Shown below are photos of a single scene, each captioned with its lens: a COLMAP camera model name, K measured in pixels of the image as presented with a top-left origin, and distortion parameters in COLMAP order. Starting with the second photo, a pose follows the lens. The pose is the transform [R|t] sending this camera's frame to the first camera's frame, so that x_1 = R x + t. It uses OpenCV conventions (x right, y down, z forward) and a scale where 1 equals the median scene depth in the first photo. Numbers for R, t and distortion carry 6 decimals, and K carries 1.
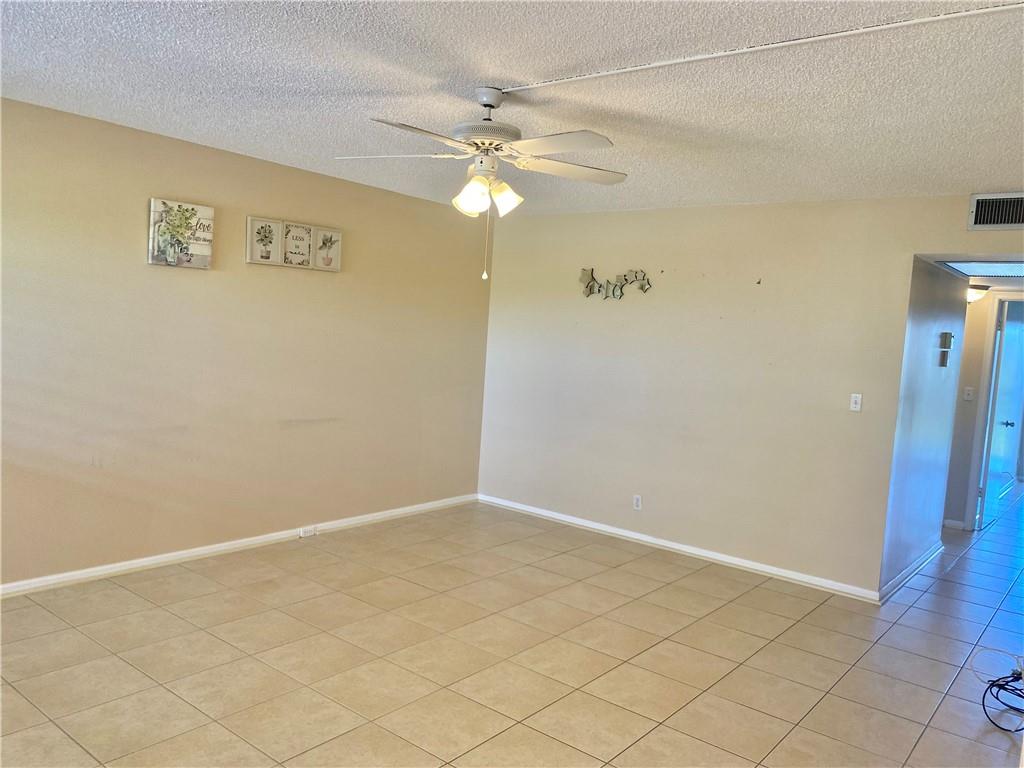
lens RADIAL K [[782.7, 0, 526.0], [0, 782.7, 389.1], [0, 0, 1]] dist [0.052114, -0.069976]
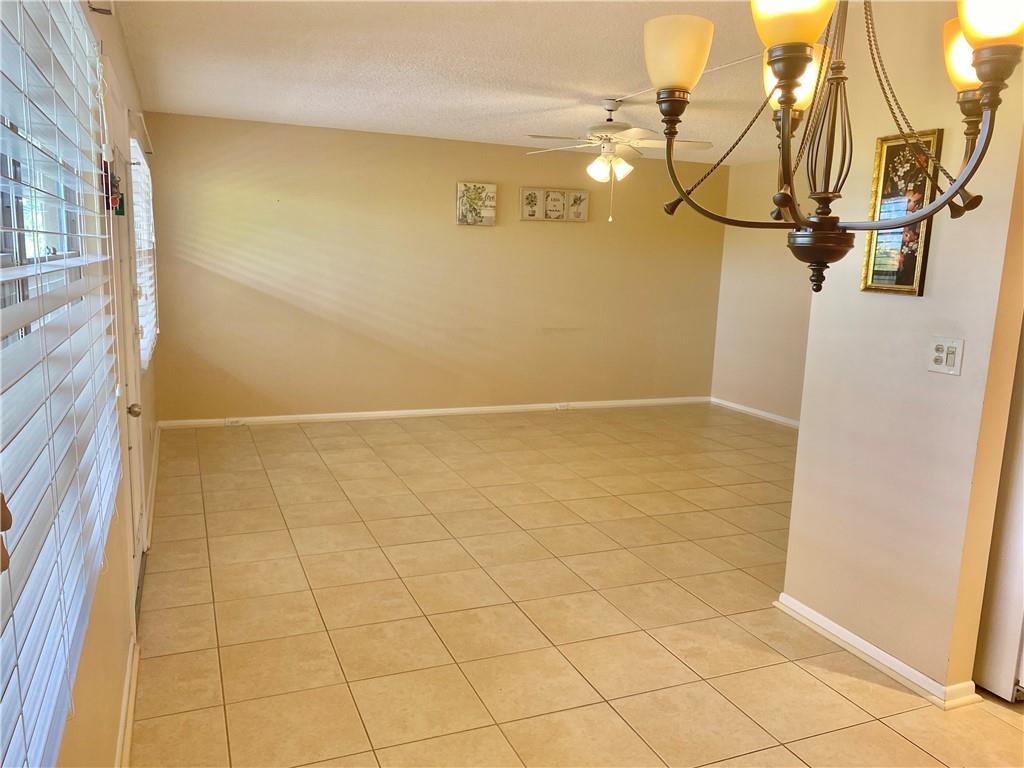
lens RADIAL K [[782.7, 0, 507.1], [0, 782.7, 394.2], [0, 0, 1]] dist [0.052114, -0.069976]
pose [[0.870416, 0.049415, -0.489831, 0.396482], [-0.015019, 0.997152, 0.073906, 0.064710], [0.492088, -0.056972, 0.868679, -0.346562]]
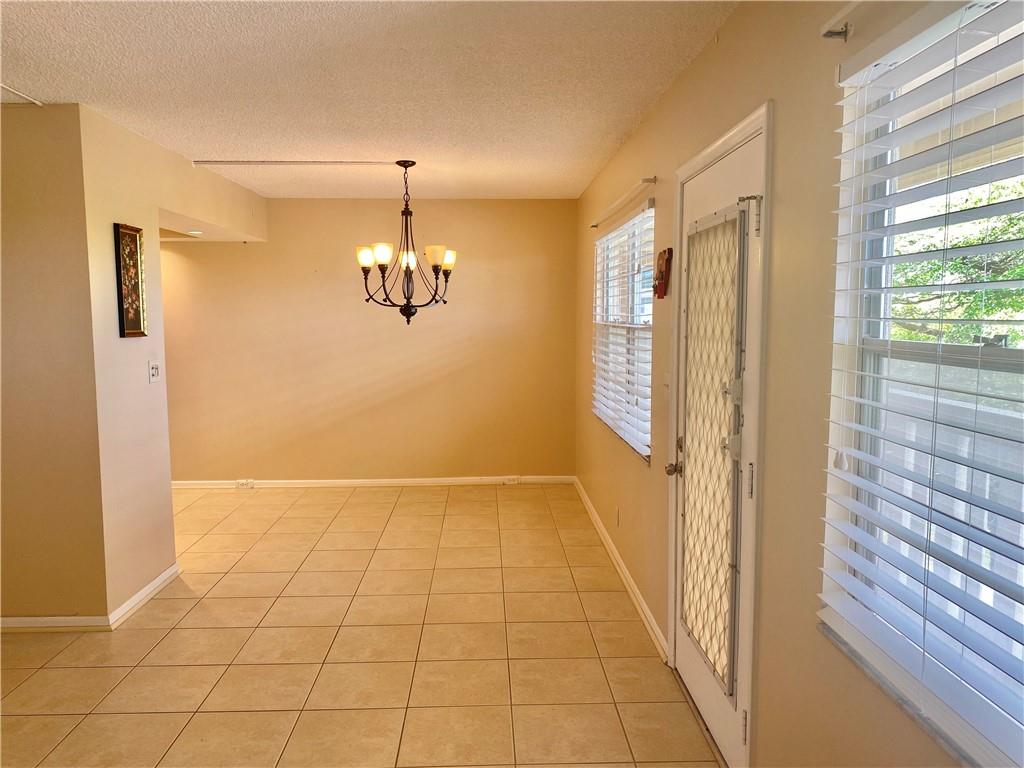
lens RADIAL K [[782.7, 0, 503.0], [0, 782.7, 393.6], [0, 0, 1]] dist [0.052114, -0.069976]
pose [[-0.635174, -0.142798, 0.759054, -0.609305], [0.023436, 0.978745, 0.203738, -0.084135], [-0.772013, 0.147199, -0.618327, 0.602199]]
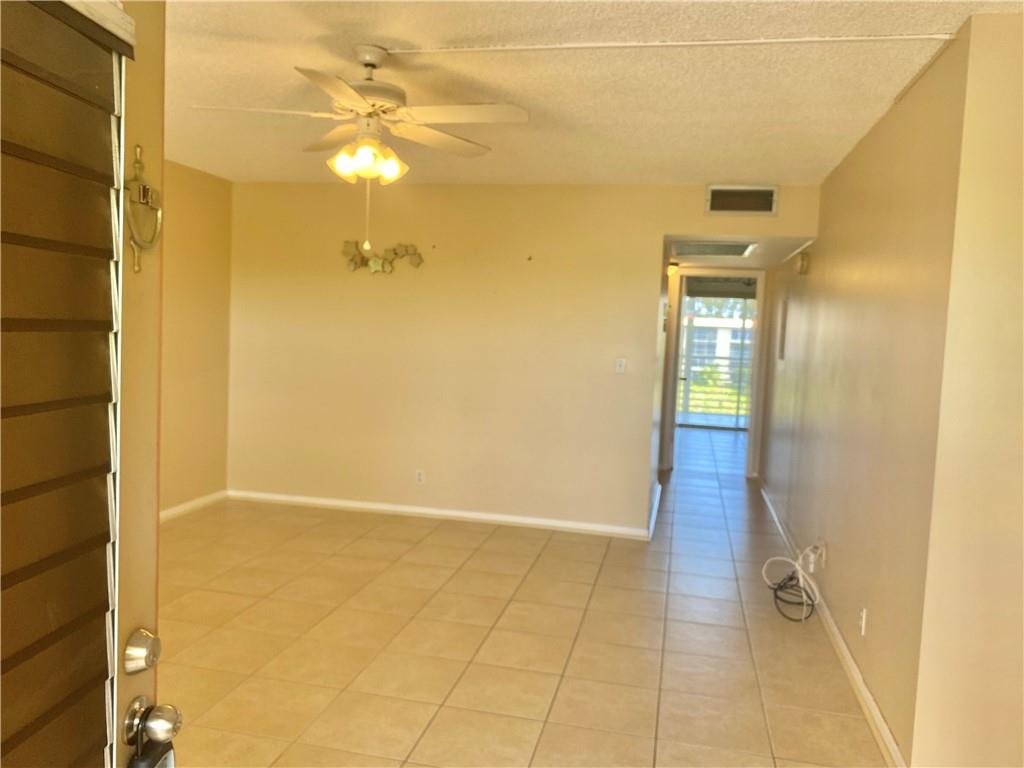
lens RADIAL K [[782.7, 0, 516.0], [0, 782.7, 385.1], [0, 0, 1]] dist [0.052114, -0.069976]
pose [[0.900026, -0.061043, 0.431540, -0.220334], [0.049623, 0.998057, 0.037685, -0.005883], [-0.433002, -0.012503, 0.901306, 0.054381]]
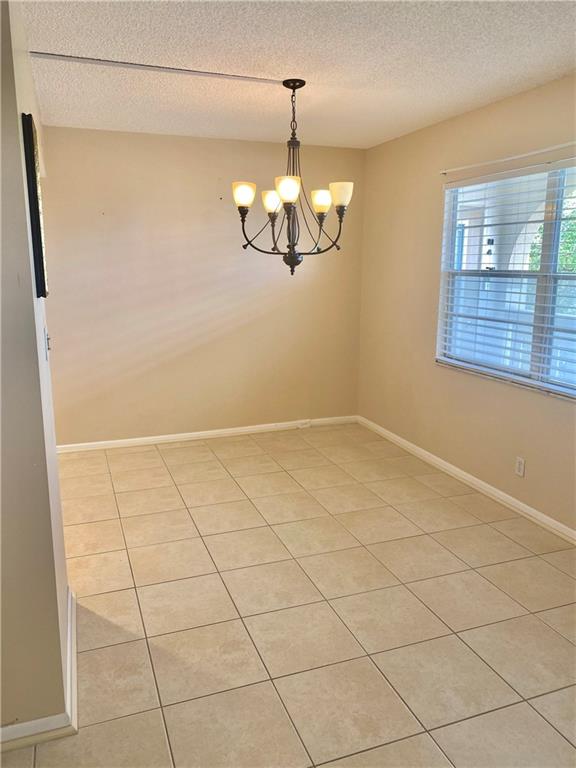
lens RADIAL K [[587.0, 0, 275.7], [0, 587.0, 380.3], [0, 0, 1]] dist [0.052114, -0.069976]
pose [[-0.842884, -0.169238, 0.510788, -0.042803], [-0.011730, 0.954806, 0.296997, -0.049323], [-0.537967, 0.244342, -0.806777, 0.648161]]
